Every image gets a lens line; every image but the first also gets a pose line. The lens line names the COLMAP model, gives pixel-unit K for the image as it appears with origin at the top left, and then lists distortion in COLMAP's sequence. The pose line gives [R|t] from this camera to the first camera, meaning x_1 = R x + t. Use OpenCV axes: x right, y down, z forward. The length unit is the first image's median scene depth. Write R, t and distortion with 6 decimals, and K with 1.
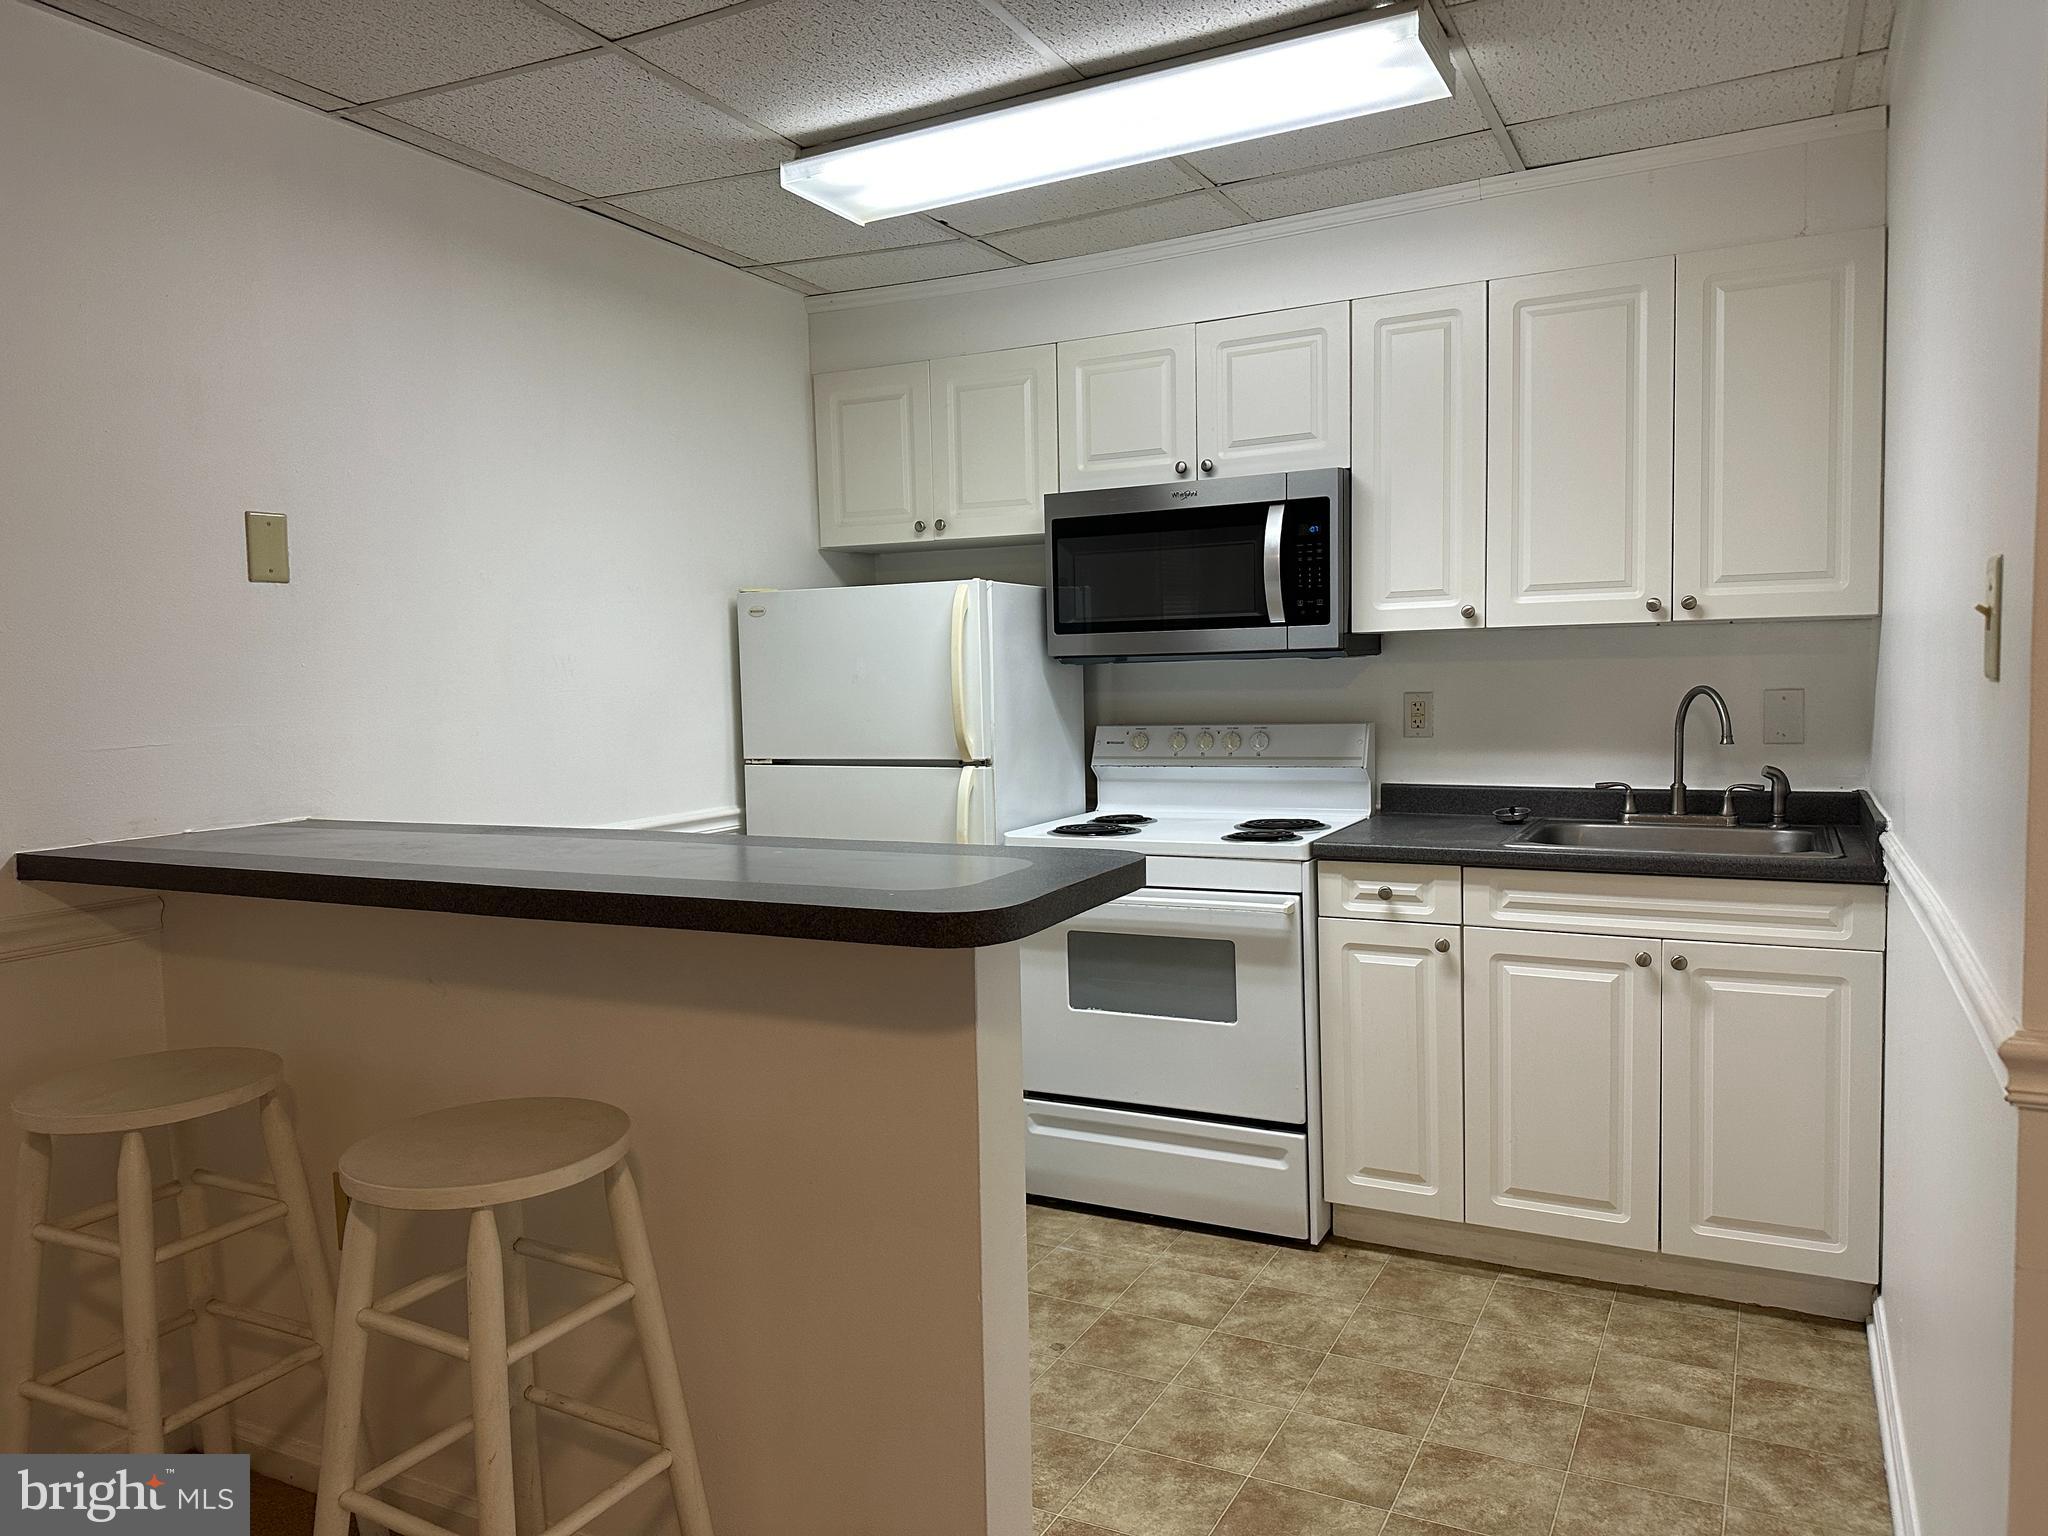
lens RADIAL K [[1443.3, 0, 1025.5], [0, 1443.3, 764.6], [0, 0, 1]] dist [0.010372, 0.000813]
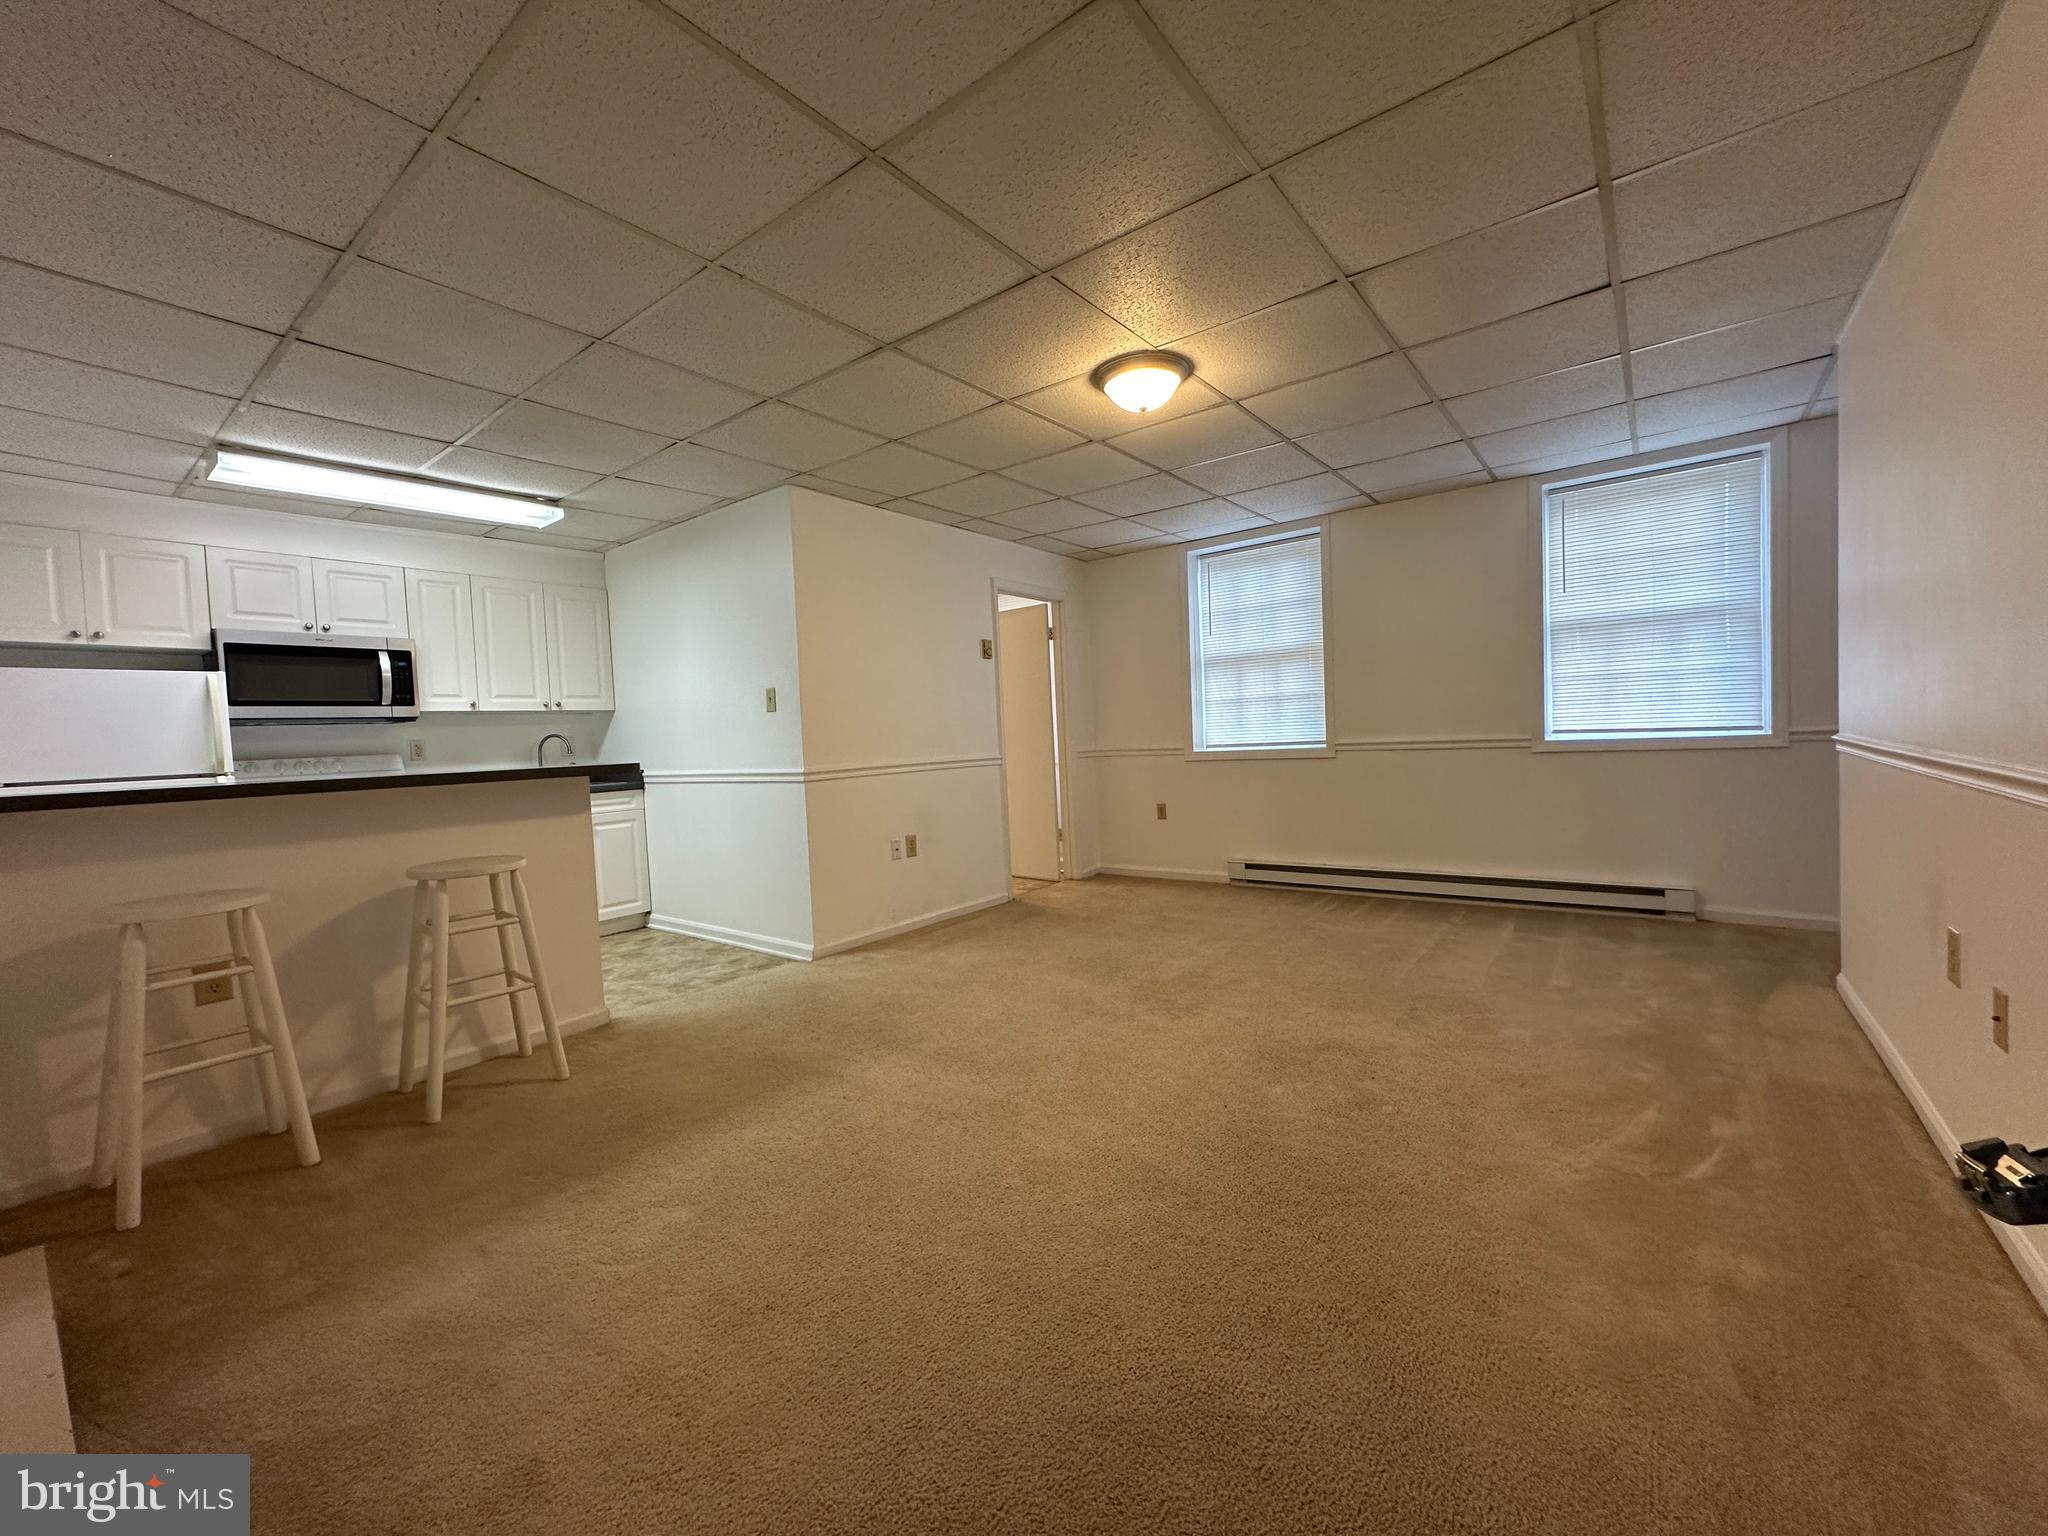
lens RADIAL K [[821.7, 0, 1023.3], [0, 821.7, 764.1], [0, 0, 1]] dist [-0.000859, -0.000163]
pose [[0.179783, -0.017294, 0.983554, -0.893653], [0.101149, 0.994871, -0.000996, 0.092536], [-0.978492, 0.099665, 0.180610, -0.171317]]
